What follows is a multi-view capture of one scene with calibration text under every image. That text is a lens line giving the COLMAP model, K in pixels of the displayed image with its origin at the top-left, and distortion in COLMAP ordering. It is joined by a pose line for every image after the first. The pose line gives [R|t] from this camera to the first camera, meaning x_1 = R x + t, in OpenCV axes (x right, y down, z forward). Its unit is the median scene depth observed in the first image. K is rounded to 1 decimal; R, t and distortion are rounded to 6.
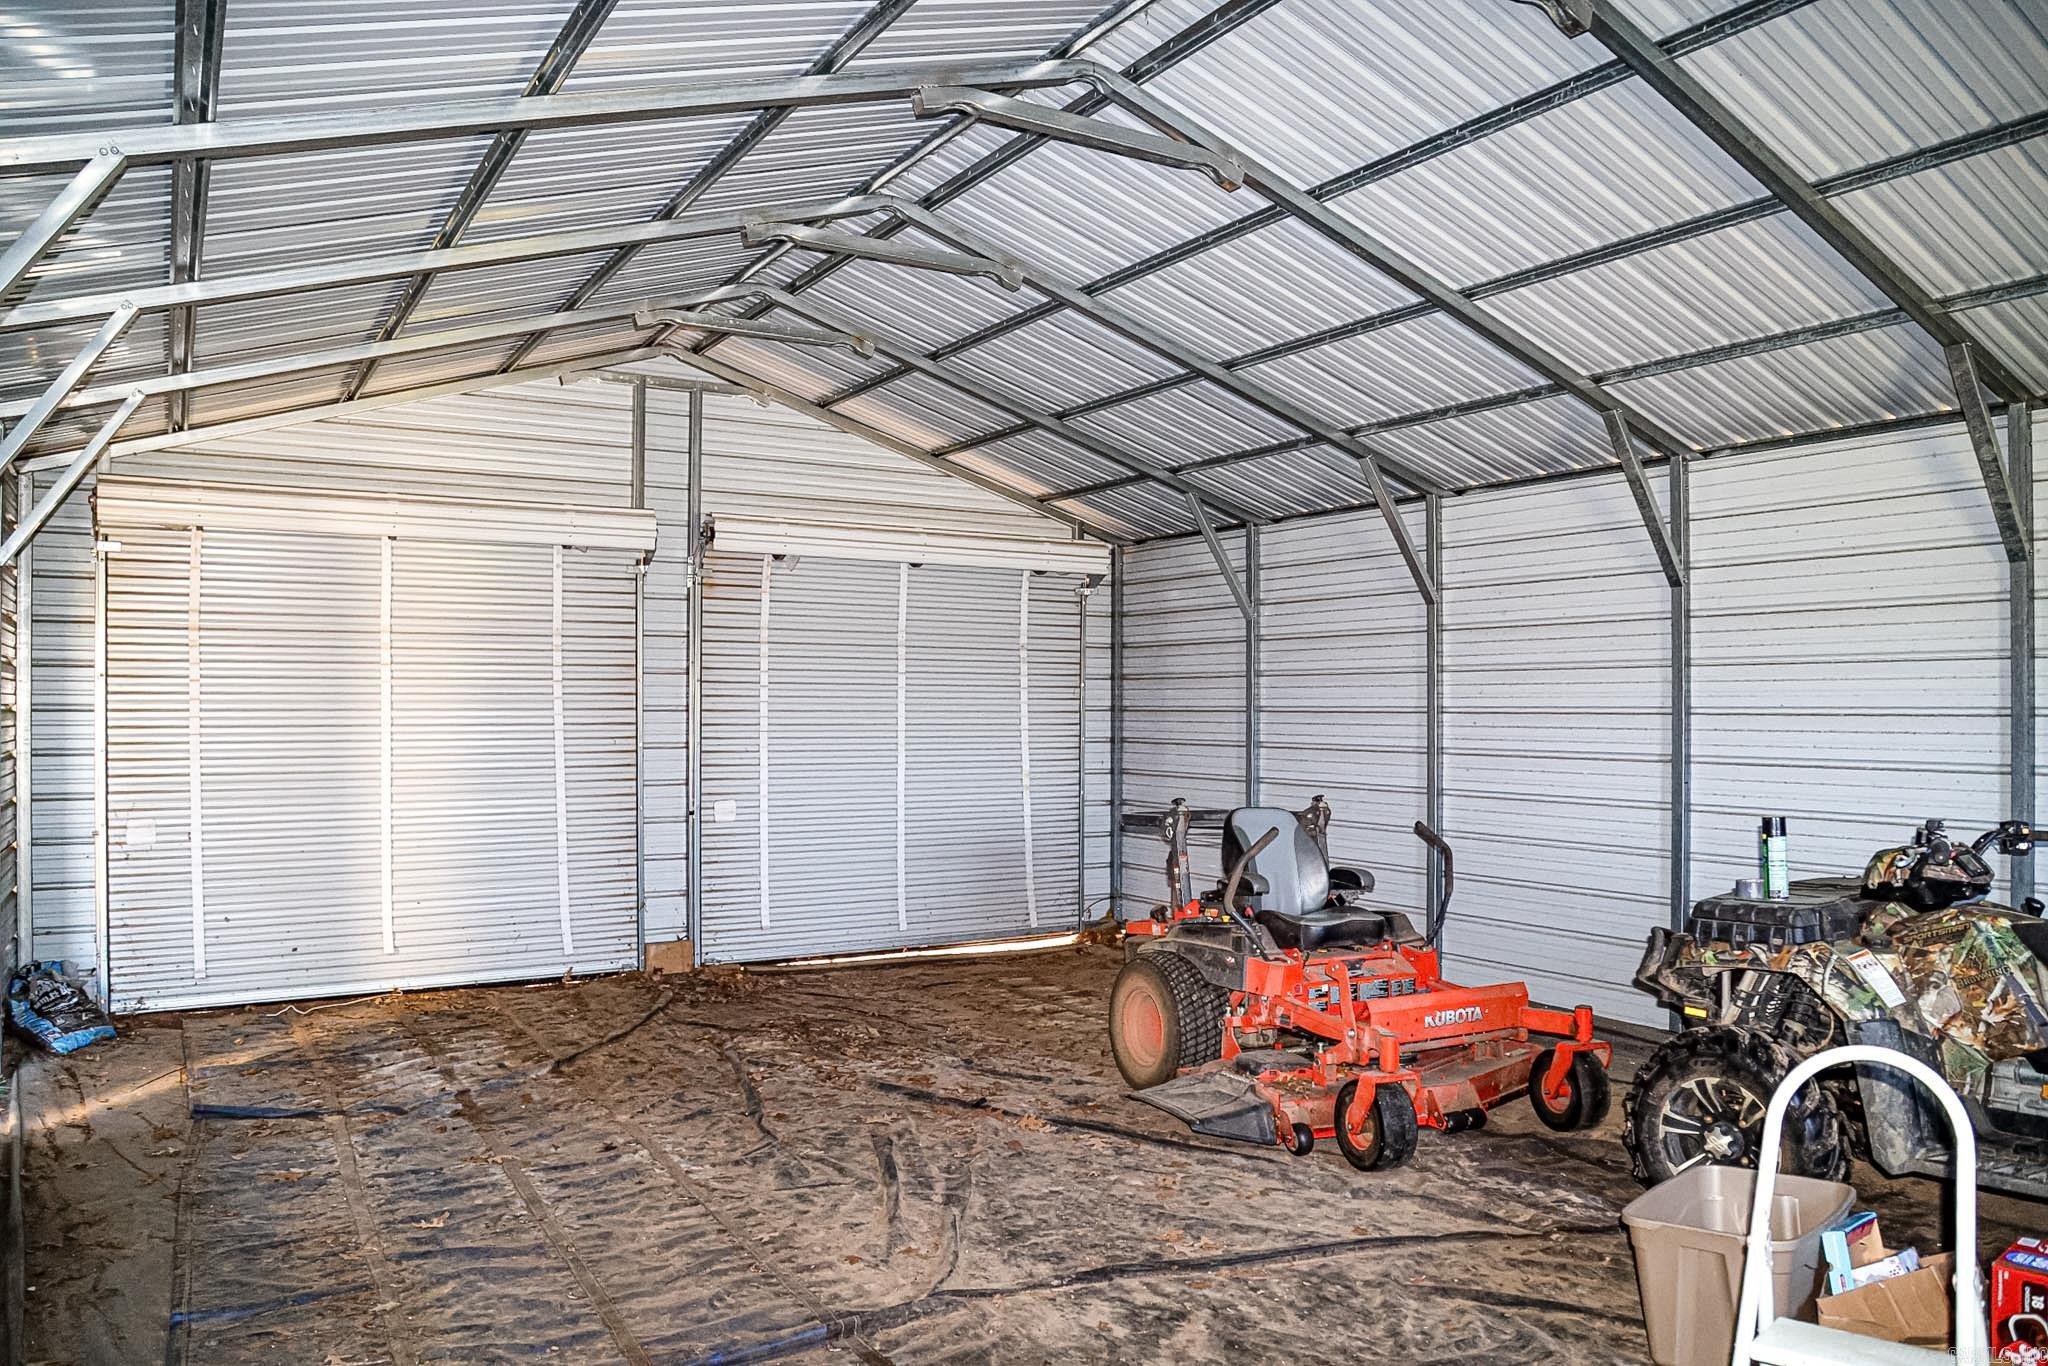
lens RADIAL K [[1463.7, 0, 1024.0], [0, 1463.7, 683.0], [0, 0, 1]] dist [-0.064145, 0.006992]
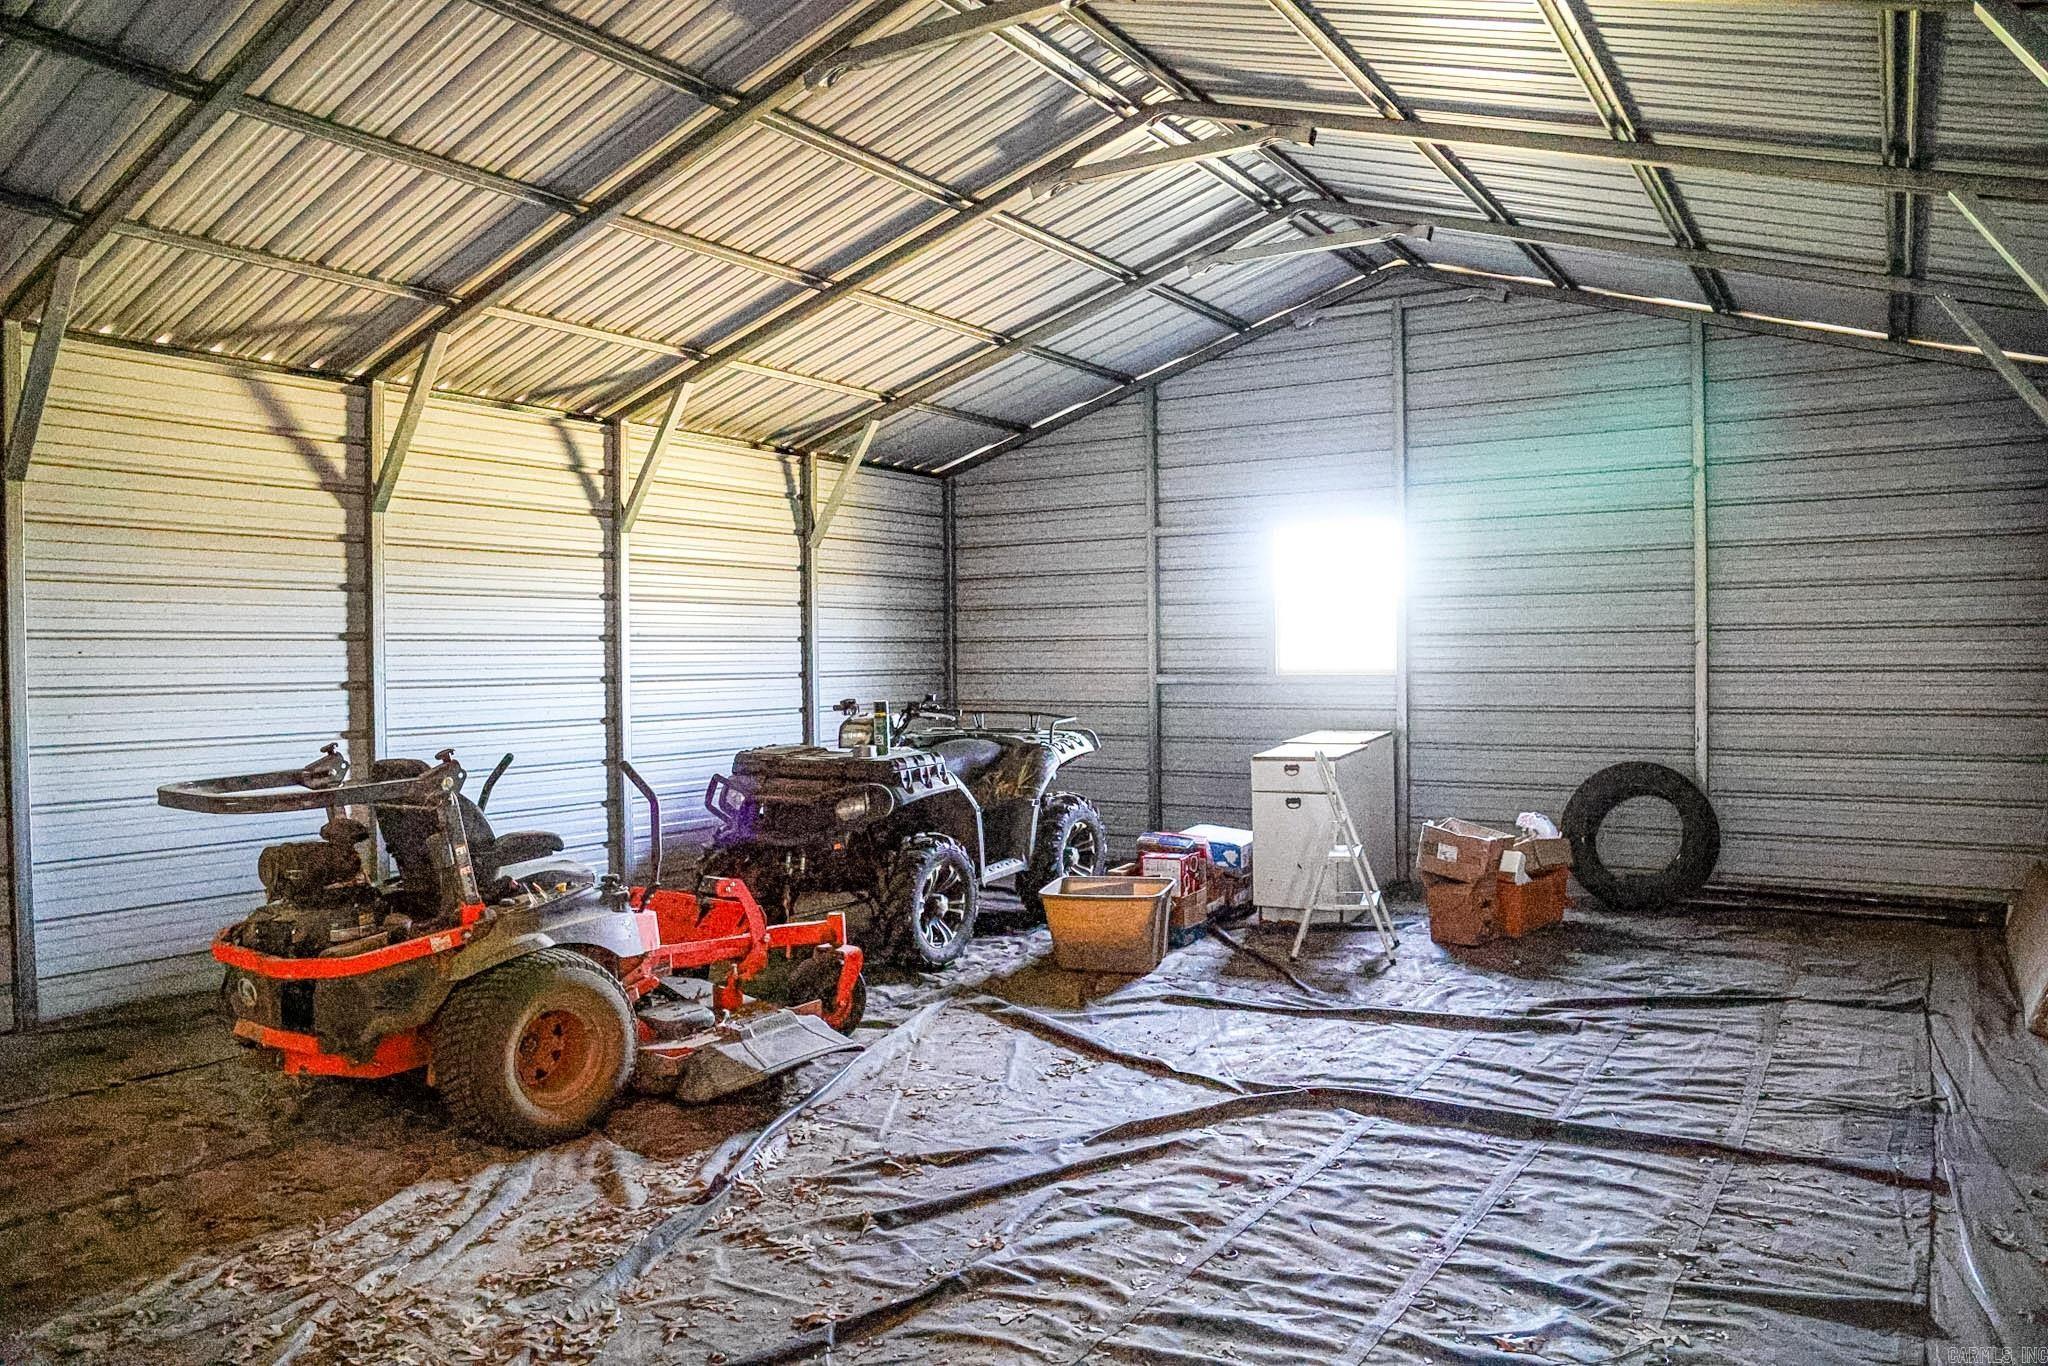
lens RADIAL K [[1463.7, 0, 1024.0], [0, 1463.7, 683.0], [0, 0, 1]] dist [-0.064145, 0.006992]
pose [[-0.451482, -0.032465, 0.891689, -0.718885], [-0.019749, 0.999457, 0.026390, 0.017988], [-0.892061, -0.005695, -0.451878, 1.166725]]
